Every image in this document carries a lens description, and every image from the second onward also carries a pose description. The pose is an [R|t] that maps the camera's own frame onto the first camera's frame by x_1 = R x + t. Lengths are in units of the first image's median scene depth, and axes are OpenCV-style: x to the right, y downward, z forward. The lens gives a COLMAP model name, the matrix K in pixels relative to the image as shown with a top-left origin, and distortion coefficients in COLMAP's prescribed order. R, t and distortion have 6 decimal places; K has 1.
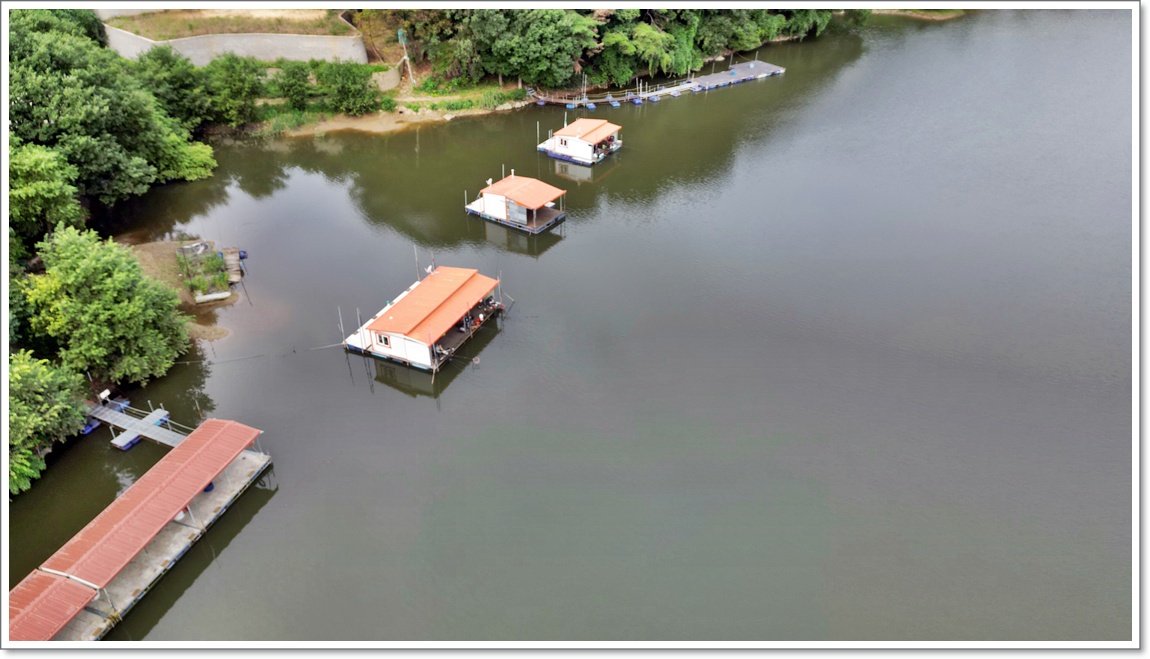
lens RADIAL K [[748.6, 0, 575.0], [0, 748.6, 329.5], [0, 0, 1]] dist [0.041594, -0.048334]
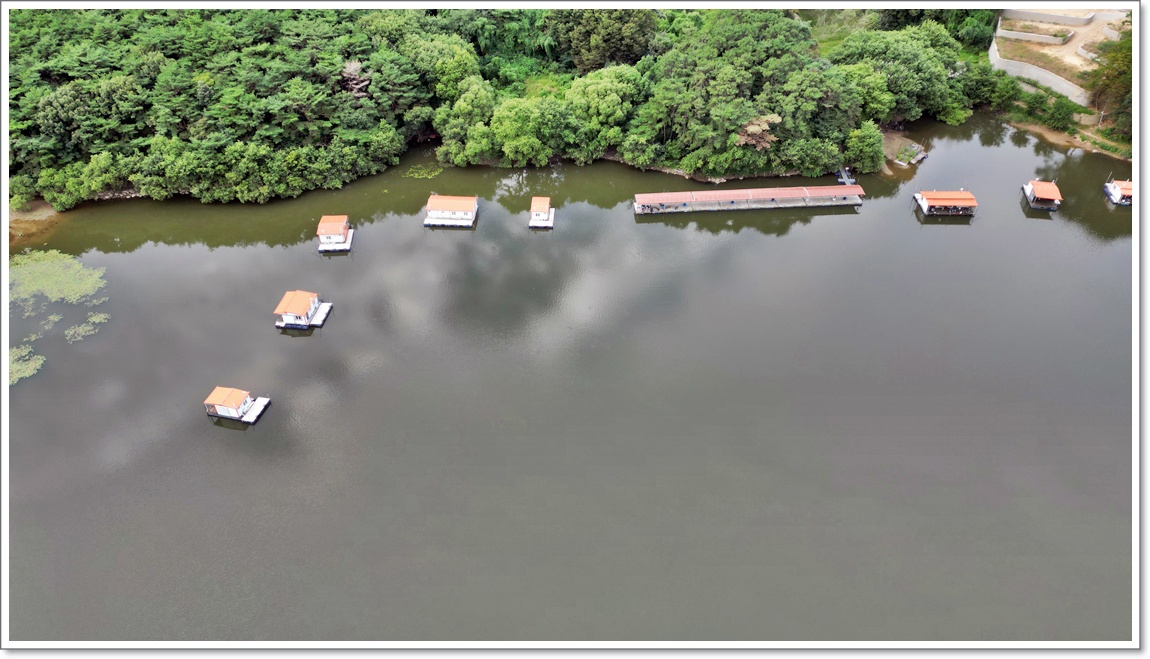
lens RADIAL K [[748.6, 0, 575.0], [0, 748.6, 329.5], [0, 0, 1]] dist [0.041594, -0.048334]
pose [[0.362938, 0.596915, -0.715519, 1.587975], [-0.509324, 0.770101, 0.384101, -0.030348], [0.780298, 0.225026, 0.583522, -1.570438]]
